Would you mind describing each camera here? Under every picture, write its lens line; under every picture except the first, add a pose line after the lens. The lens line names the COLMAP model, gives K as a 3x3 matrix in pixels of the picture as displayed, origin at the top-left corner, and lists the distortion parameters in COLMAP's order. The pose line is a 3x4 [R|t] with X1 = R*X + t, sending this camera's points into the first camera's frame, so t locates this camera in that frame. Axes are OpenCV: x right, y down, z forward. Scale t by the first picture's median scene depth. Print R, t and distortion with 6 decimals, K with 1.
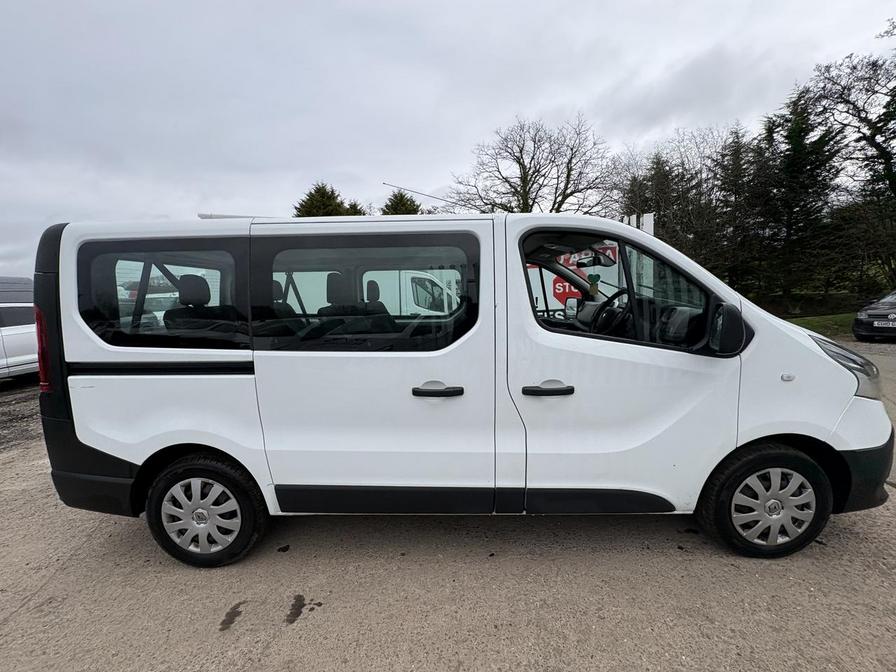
lens RADIAL K [[353.9, 0, 447.7], [0, 353.9, 332.5], [0, 0, 1]] dist [0.002244, -0.000842]
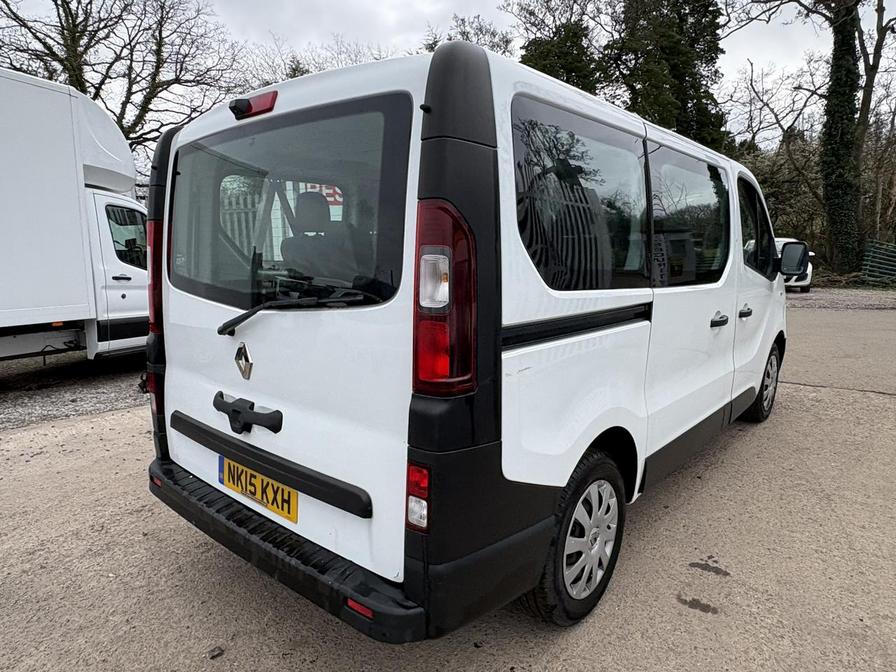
lens RADIAL K [[563.0, 0, 445.5], [0, 563.0, 339.3], [0, 0, 1]] dist [0.001144, 0.000822]
pose [[0.620290, -0.107744, 0.776937, -0.226815], [0.079327, 0.994059, 0.074521, 0.003236], [-0.780351, 0.015407, 0.625152, 0.072348]]
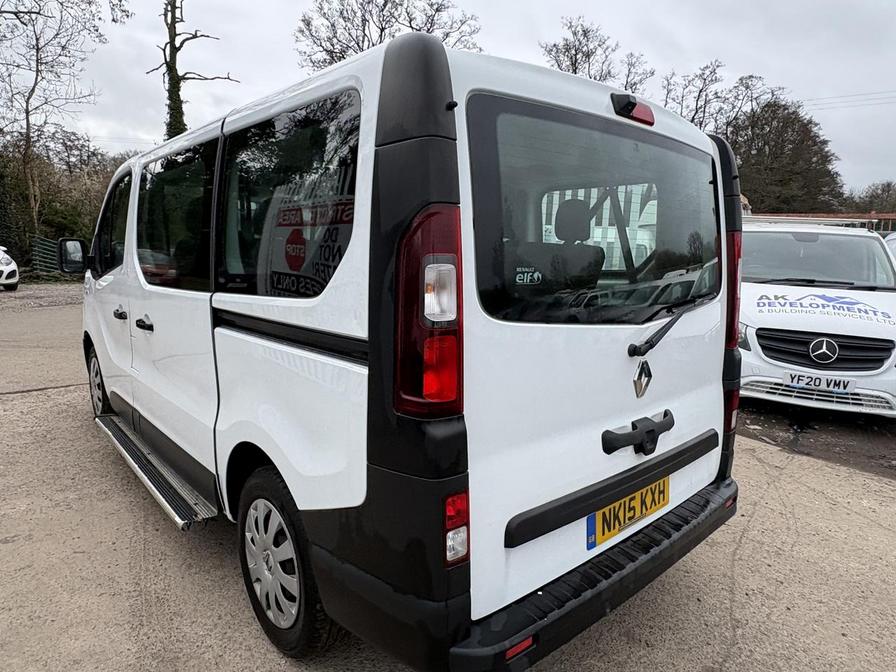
lens RADIAL K [[563.0, 0, 451.3], [0, 563.0, 334.4], [0, 0, 1]] dist [0.001144, 0.000822]
pose [[-0.697123, -0.101420, 0.709742, -0.213631], [0.074776, 0.974260, 0.212665, -0.022506], [-0.713042, 0.201325, -0.671595, 0.283566]]
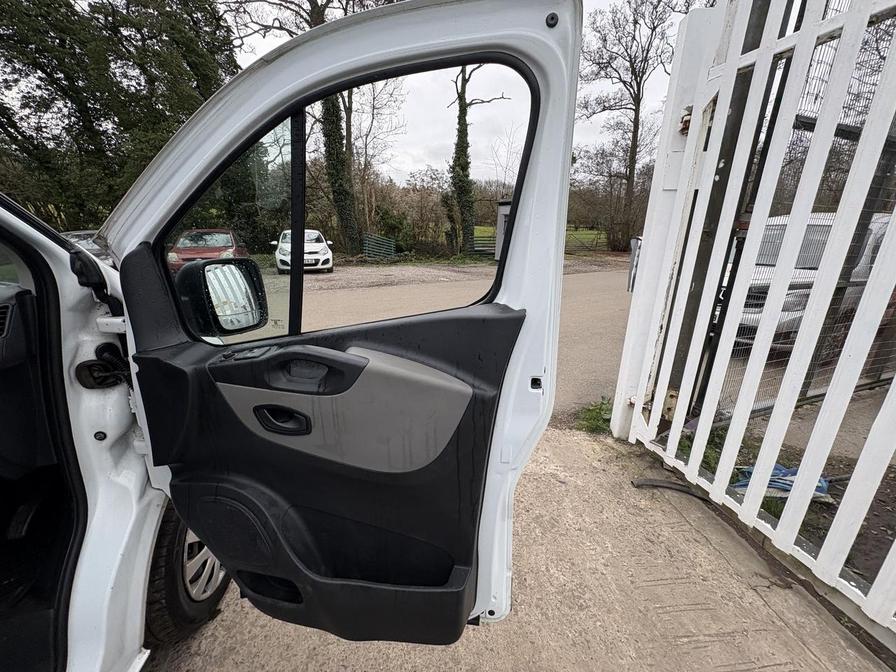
lens RADIAL K [[353.9, 0, 449.8], [0, 353.9, 333.9], [0, 0, 1]] dist [0.002244, -0.000842]
pose [[-0.193303, -0.247139, 0.949503, 0.028676], [0.102375, 0.957393, 0.270034, -0.010064], [-0.975783, 0.149404, -0.159766, 0.077536]]
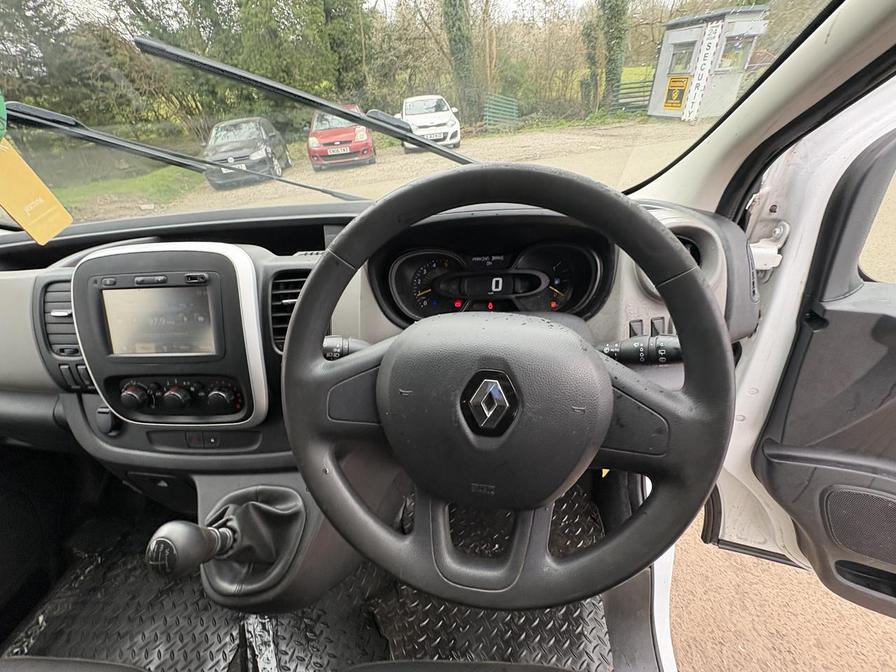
lens RADIAL K [[353.9, 0, 447.3], [0, 353.9, 333.9], [0, 0, 1]] dist [0.002244, -0.000842]
pose [[0.045571, -0.539877, 0.840509, 0.055962], [0.190356, 0.830659, 0.523230, -0.019667], [-0.980657, 0.136152, 0.140623, 0.152648]]
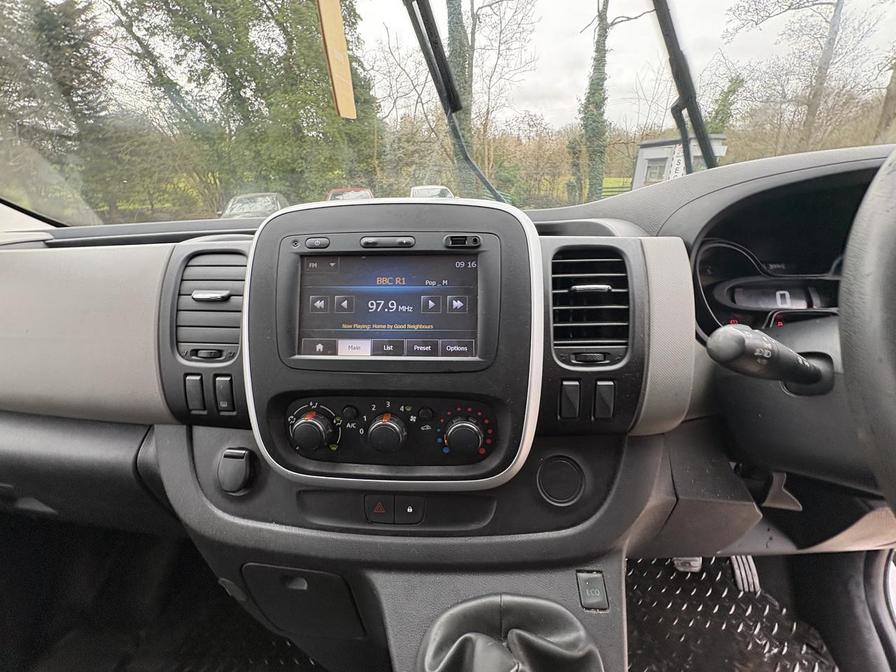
lens RADIAL K [[353.9, 0, 447.3], [0, 353.9, 336.1], [0, 0, 1]] dist [0.002244, -0.000842]
pose [[0.032268, -0.358711, 0.932891, 0.060216], [0.133806, 0.926525, 0.351635, -0.016001], [-0.990482, 0.113480, 0.077895, 0.168577]]
